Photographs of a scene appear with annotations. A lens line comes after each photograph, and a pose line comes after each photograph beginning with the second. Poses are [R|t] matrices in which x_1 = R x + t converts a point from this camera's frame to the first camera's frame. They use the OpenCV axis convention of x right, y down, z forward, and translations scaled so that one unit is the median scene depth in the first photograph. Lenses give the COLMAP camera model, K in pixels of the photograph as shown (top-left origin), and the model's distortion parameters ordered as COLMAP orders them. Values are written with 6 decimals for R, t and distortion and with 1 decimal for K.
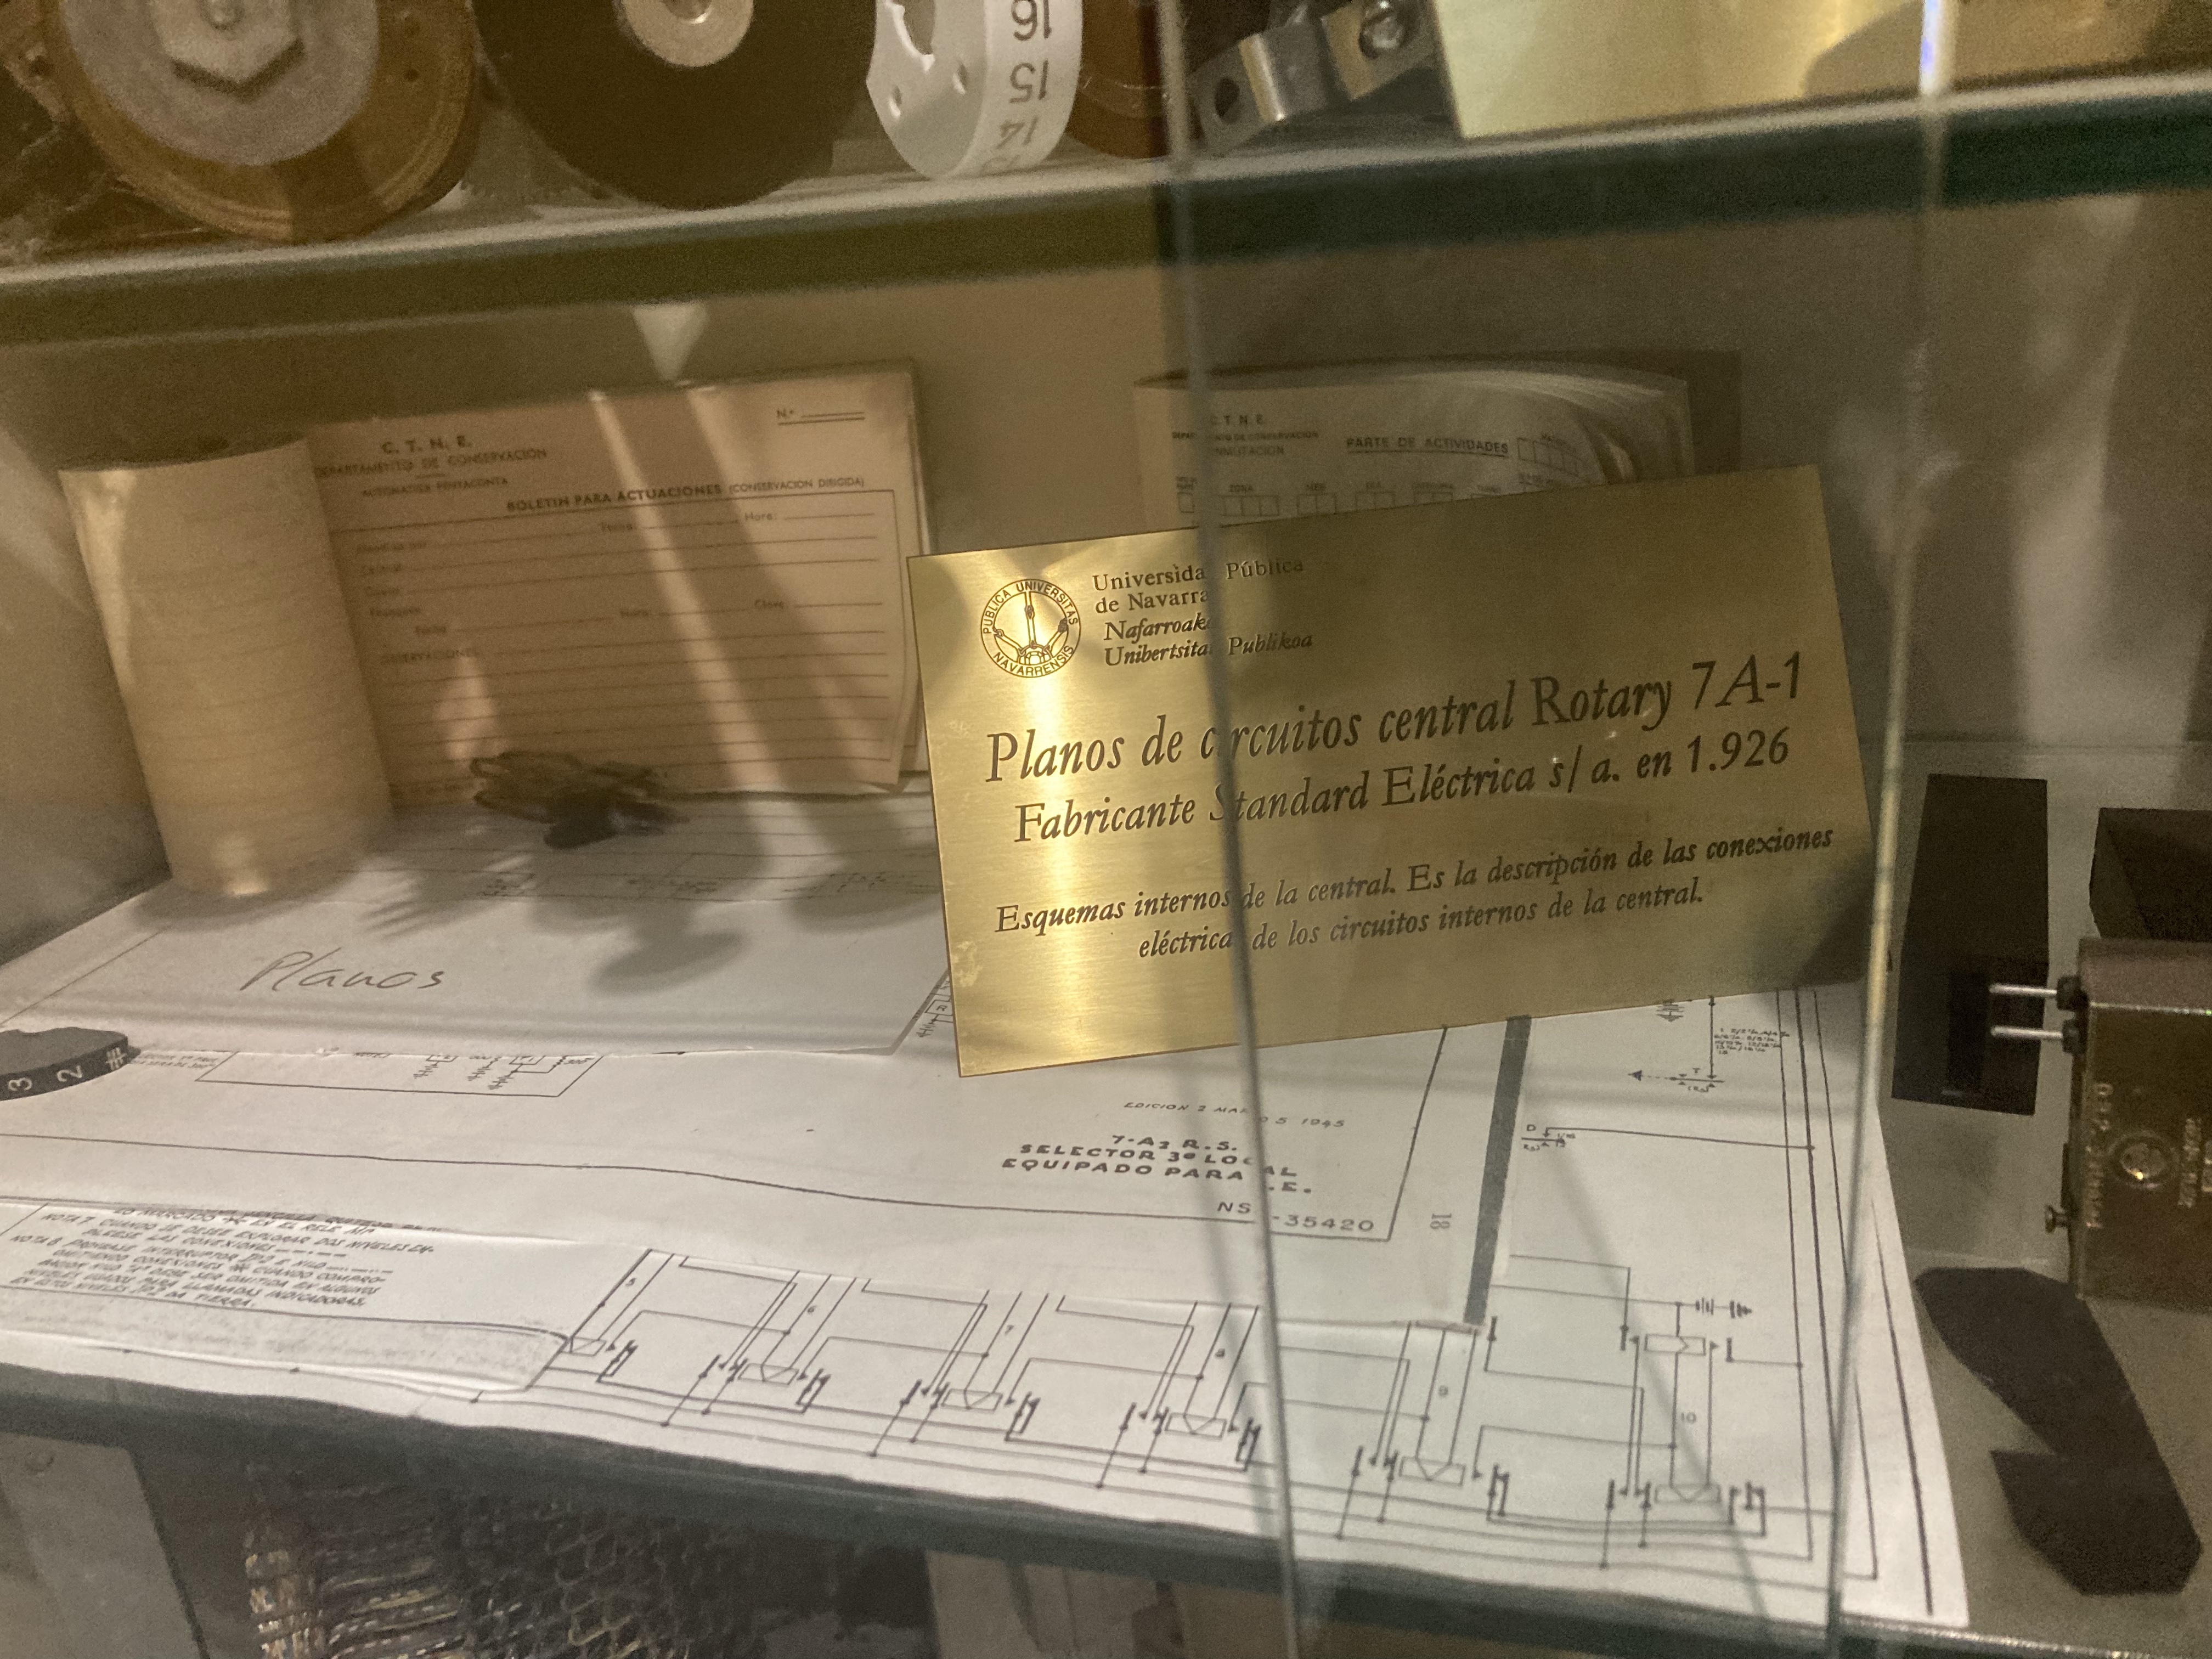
lens RADIAL K [[1834.9, 0, 1092.9], [0, 1834.9, 807.8], [0, 0, 1]] dist [-0.001808, 0.017211]
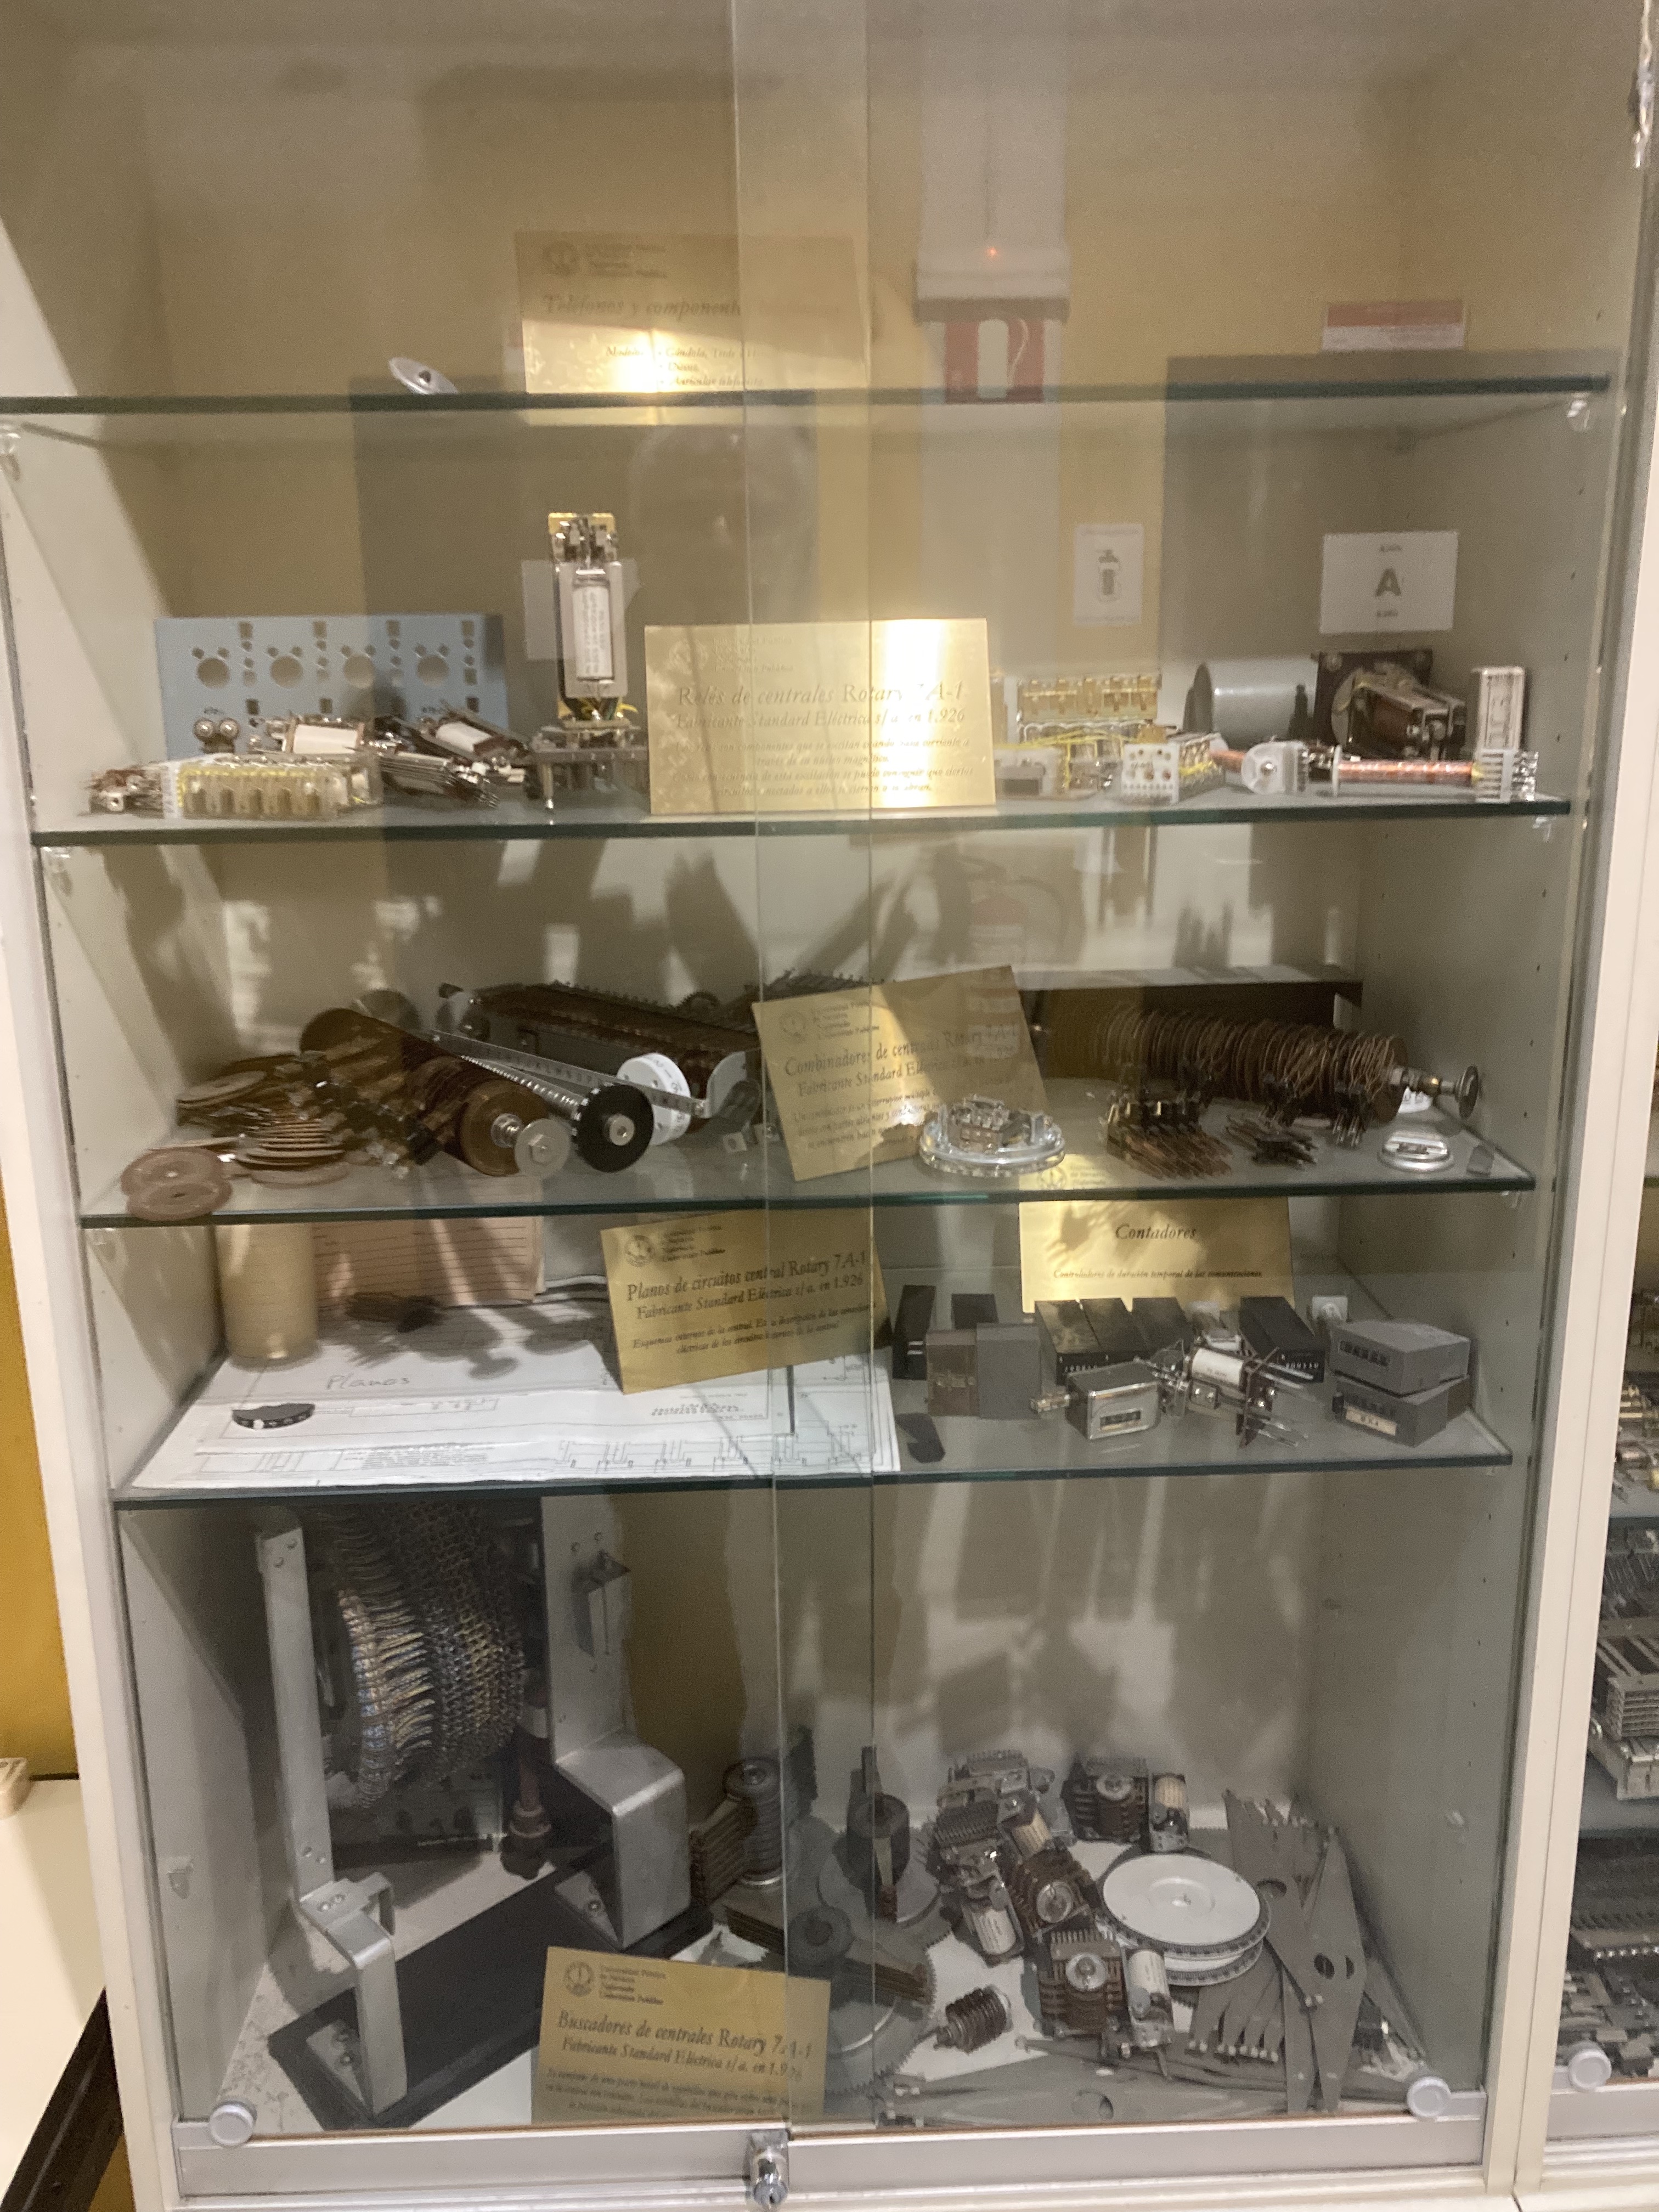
lens RADIAL K [[1834.9, 0, 833.6], [0, 1834.9, 1098.6], [0, 0, 1]] dist [-0.001808, 0.017211]
pose [[0.946514, -0.010869, 0.322479, -0.732125], [0.041498, 0.995233, -0.088258, -0.066898], [-0.319982, 0.096919, 0.942453, -2.126976]]
